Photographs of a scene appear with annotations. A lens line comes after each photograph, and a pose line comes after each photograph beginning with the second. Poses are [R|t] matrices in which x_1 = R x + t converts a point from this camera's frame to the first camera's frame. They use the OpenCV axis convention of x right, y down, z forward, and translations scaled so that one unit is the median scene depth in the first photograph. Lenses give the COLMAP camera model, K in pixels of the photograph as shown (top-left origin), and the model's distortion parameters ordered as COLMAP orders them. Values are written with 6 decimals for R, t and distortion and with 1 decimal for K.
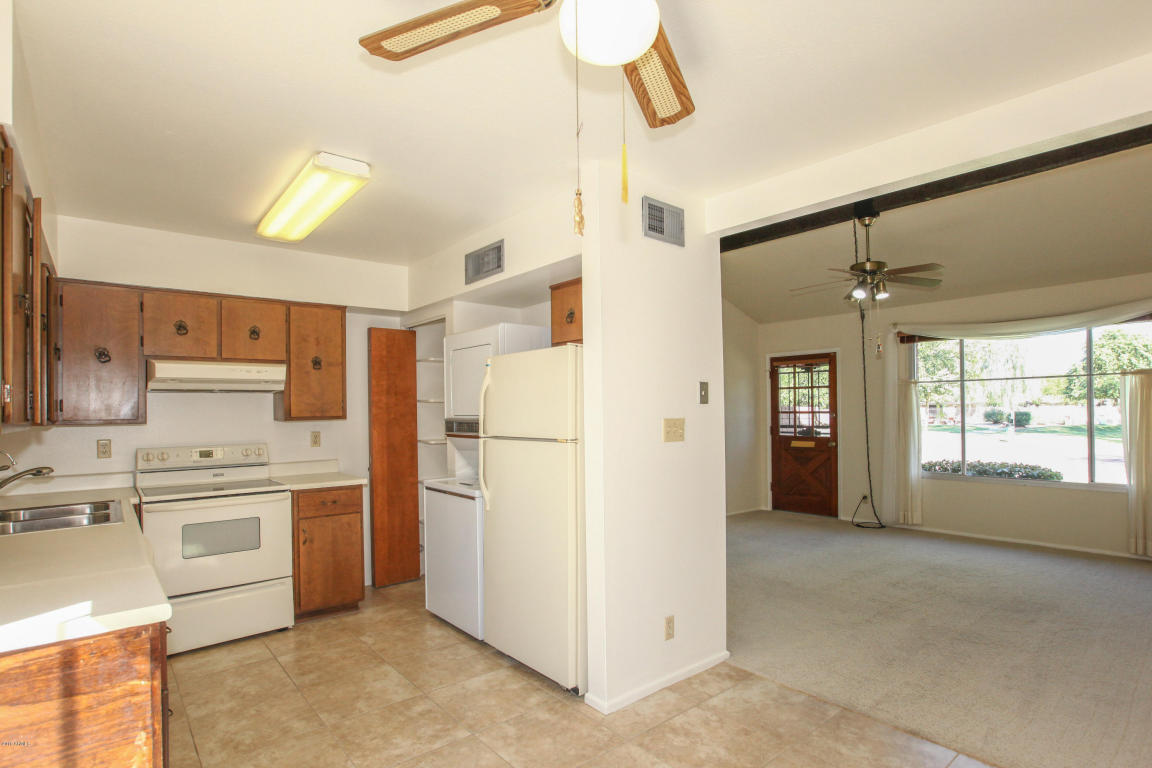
lens RADIAL K [[583.5, 0, 574.0], [0, 583.5, 405.6], [0, 0, 1]] dist [-0.001140, -0.000147]
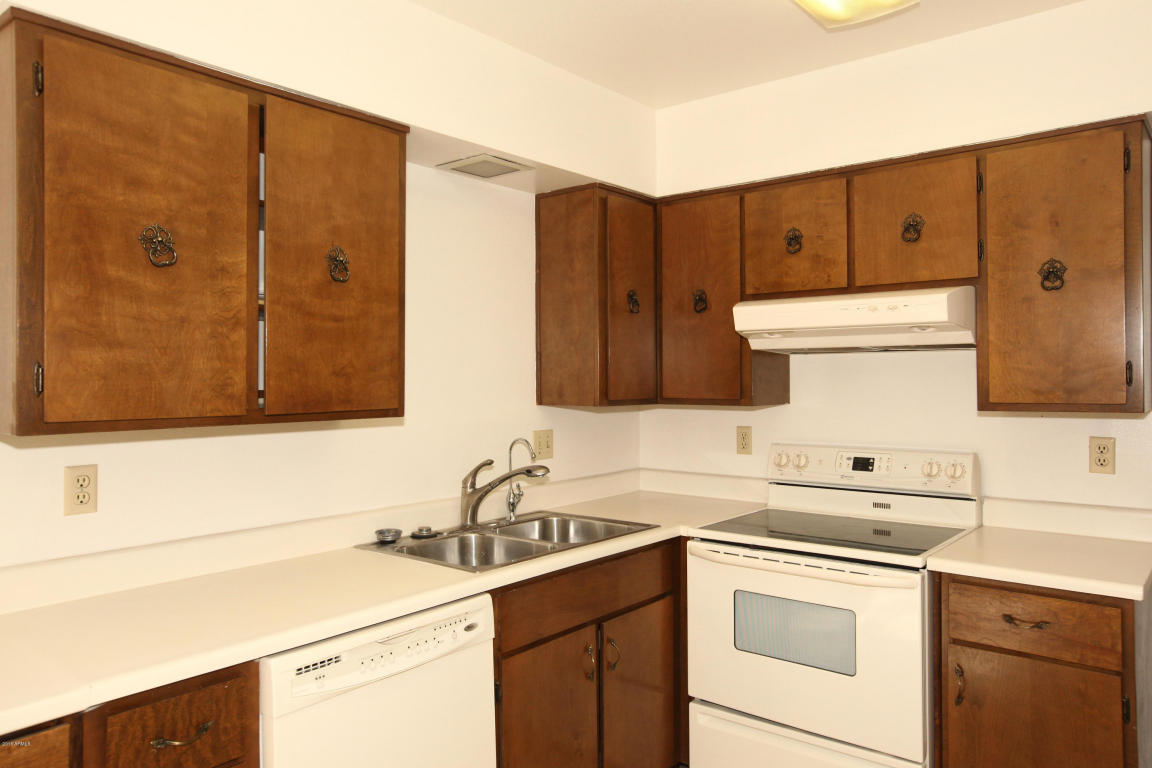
lens RADIAL K [[816.3, 0, 577.6], [0, 816.3, 370.6], [0, 0, 1]] dist [-0.040245, 0.072570]
pose [[0.184036, 0.001064, -0.982919, 0.068947], [0.008299, 0.999962, 0.002636, -0.009793], [0.982884, -0.008642, 0.184020, 0.600221]]
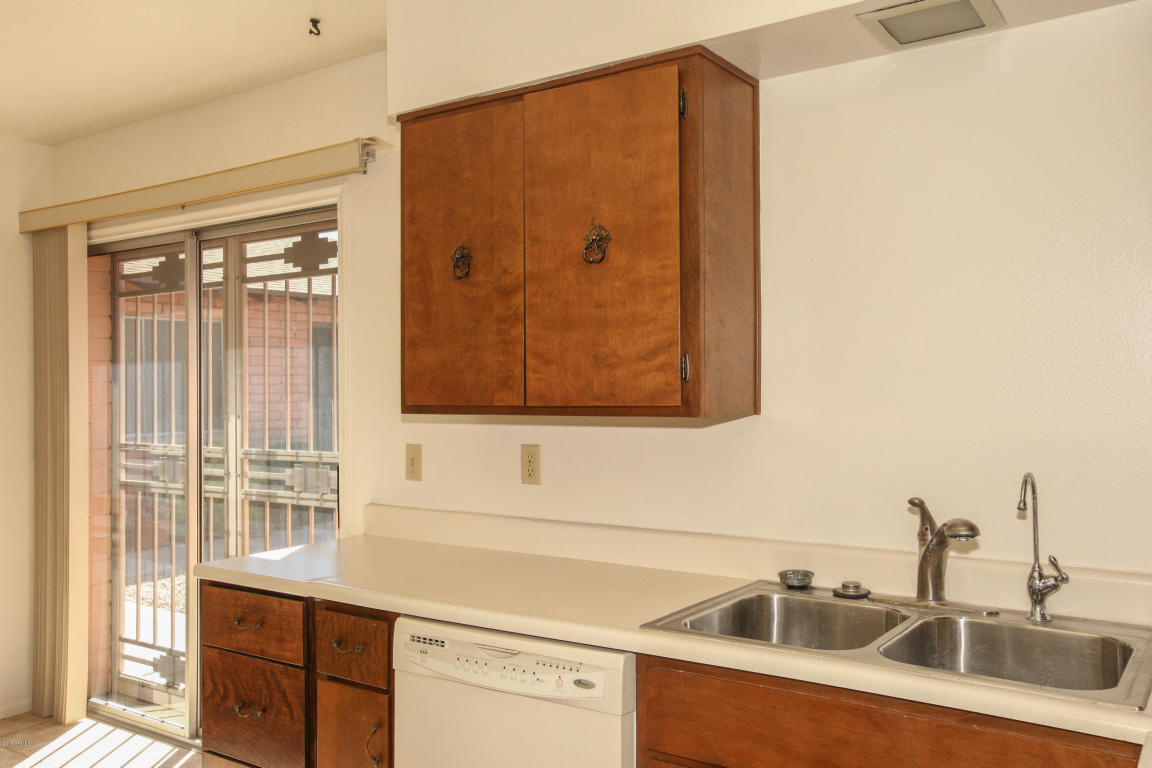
lens RADIAL K [[937.8, 0, 624.5], [0, 937.8, 387.2], [0, 0, 1]] dist [0.005931, 0.005102]
pose [[-0.956940, 0.010586, -0.290092, -0.330089], [0.013553, 0.999874, -0.008223, 0.010163], [0.289968, -0.011801, -0.956964, 1.073667]]
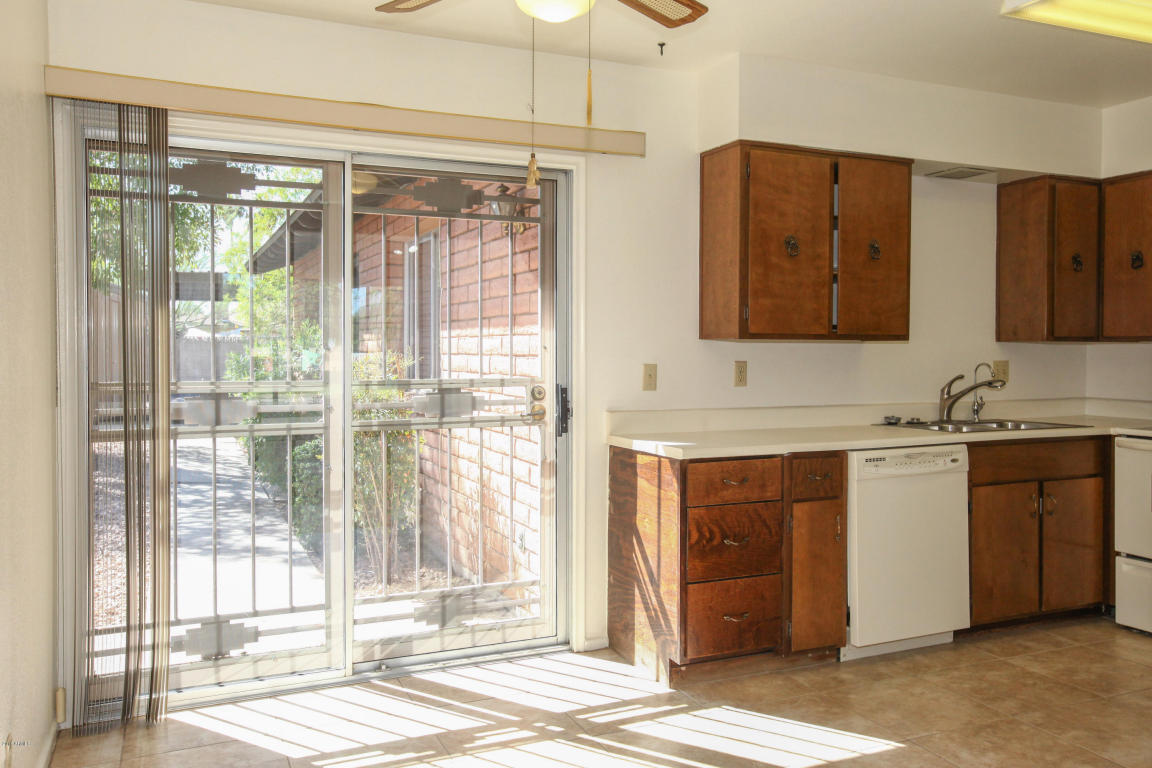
lens RADIAL K [[967.1, 0, 579.6], [0, 967.1, 366.8], [0, 0, 1]] dist [-0.047731, 0.107467]
pose [[-0.261976, 0.026396, -0.964713, 0.646726], [0.006164, 0.999651, 0.025678, 0.023098], [0.965055, 0.000781, -0.262047, 0.510033]]
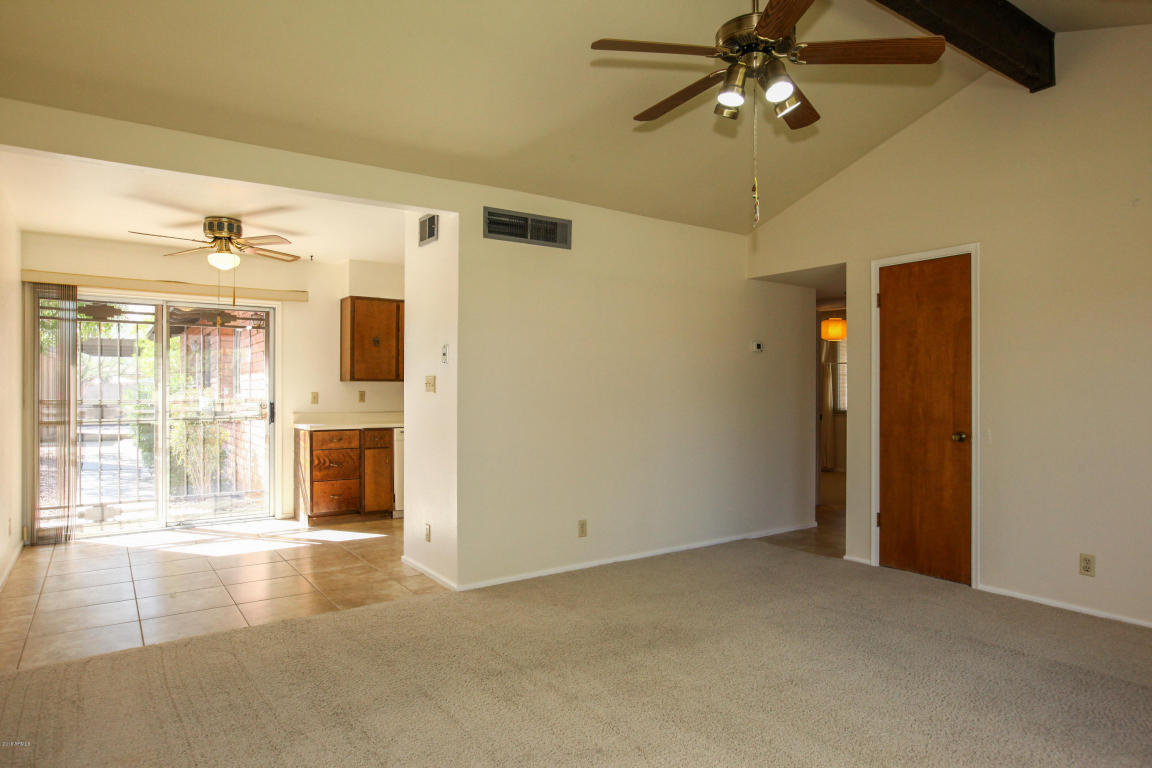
lens RADIAL K [[707.0, 0, 574.5], [0, 707.0, 391.6], [0, 0, 1]] dist [0.000125, 0.001018]
pose [[-0.096697, 0.005356, -0.995299, 1.291249], [0.006656, 0.999967, 0.004735, 0.041492], [0.995292, -0.006166, -0.096730, 1.115742]]
